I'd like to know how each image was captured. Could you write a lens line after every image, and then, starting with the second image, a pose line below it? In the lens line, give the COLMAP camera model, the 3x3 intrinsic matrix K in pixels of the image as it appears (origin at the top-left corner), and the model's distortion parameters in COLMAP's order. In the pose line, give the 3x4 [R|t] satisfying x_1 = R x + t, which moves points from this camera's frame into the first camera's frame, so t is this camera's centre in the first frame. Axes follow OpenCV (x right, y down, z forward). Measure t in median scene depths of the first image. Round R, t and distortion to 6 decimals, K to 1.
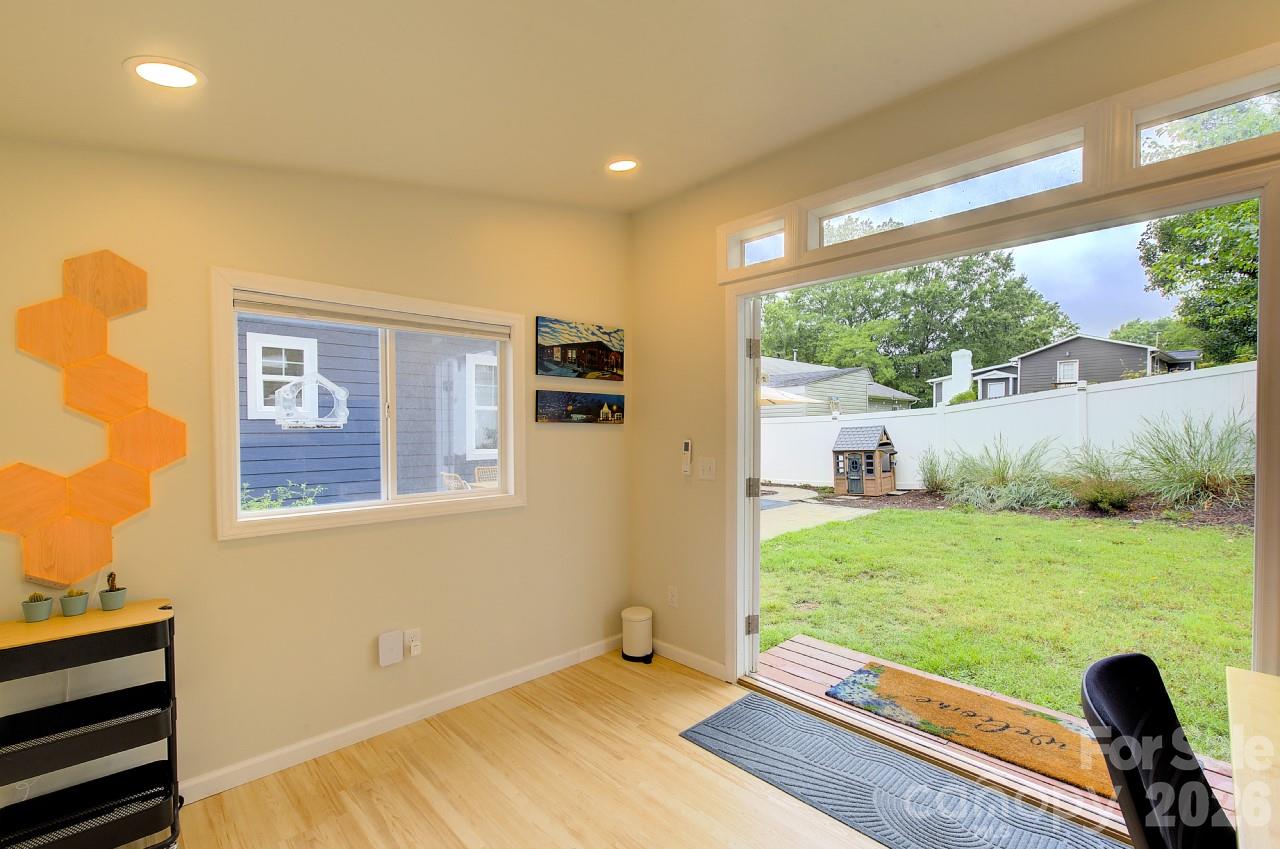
lens RADIAL K [[552.1, 0, 636.0], [0, 552.1, 429.0], [0, 0, 1]] dist [-0.003812, 0.003617]
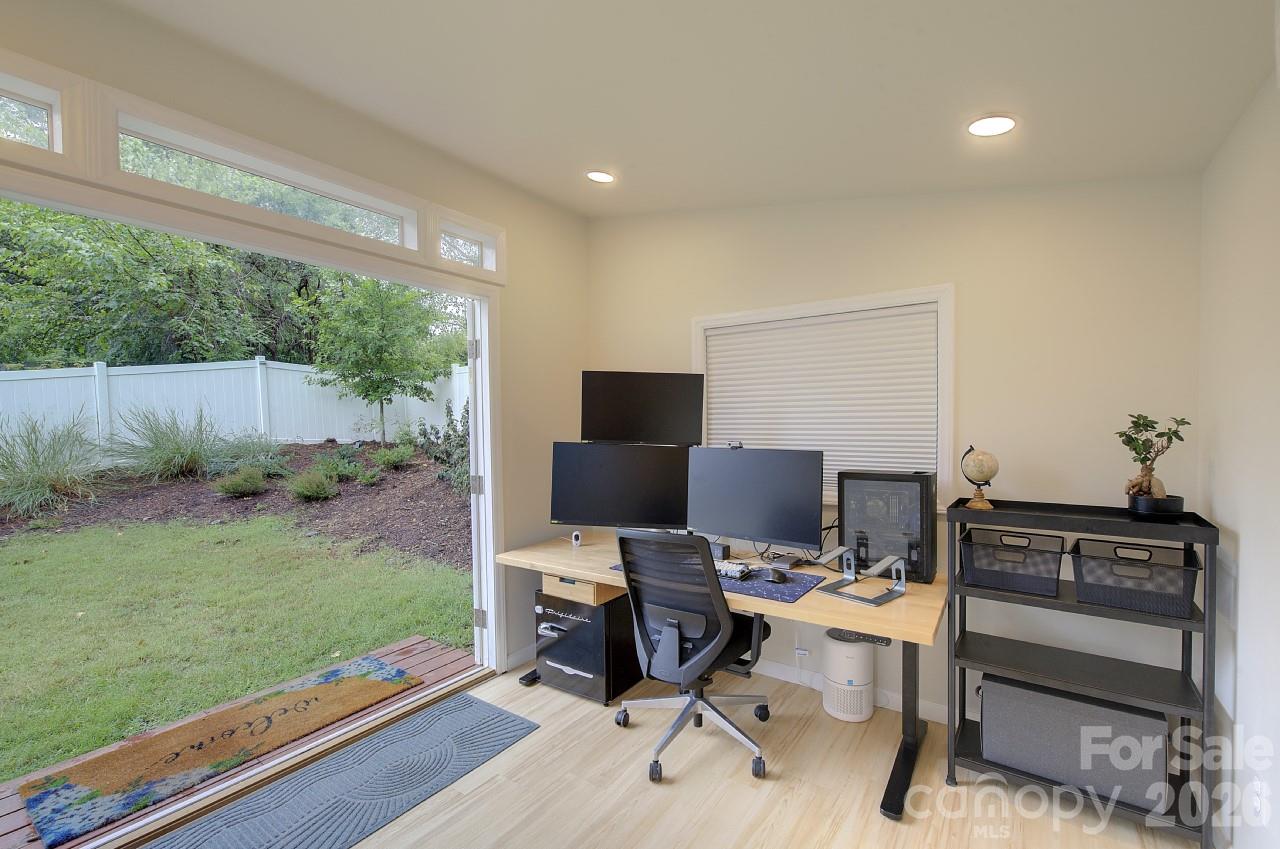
lens RADIAL K [[552.1, 0, 645.5], [0, 552.1, 420.1], [0, 0, 1]] dist [-0.003812, 0.003617]
pose [[-0.208283, 0.013128, 0.977980, -0.314836], [0.012448, 0.999865, -0.010771, 0.003299], [-0.977989, 0.009930, -0.208418, 0.339137]]
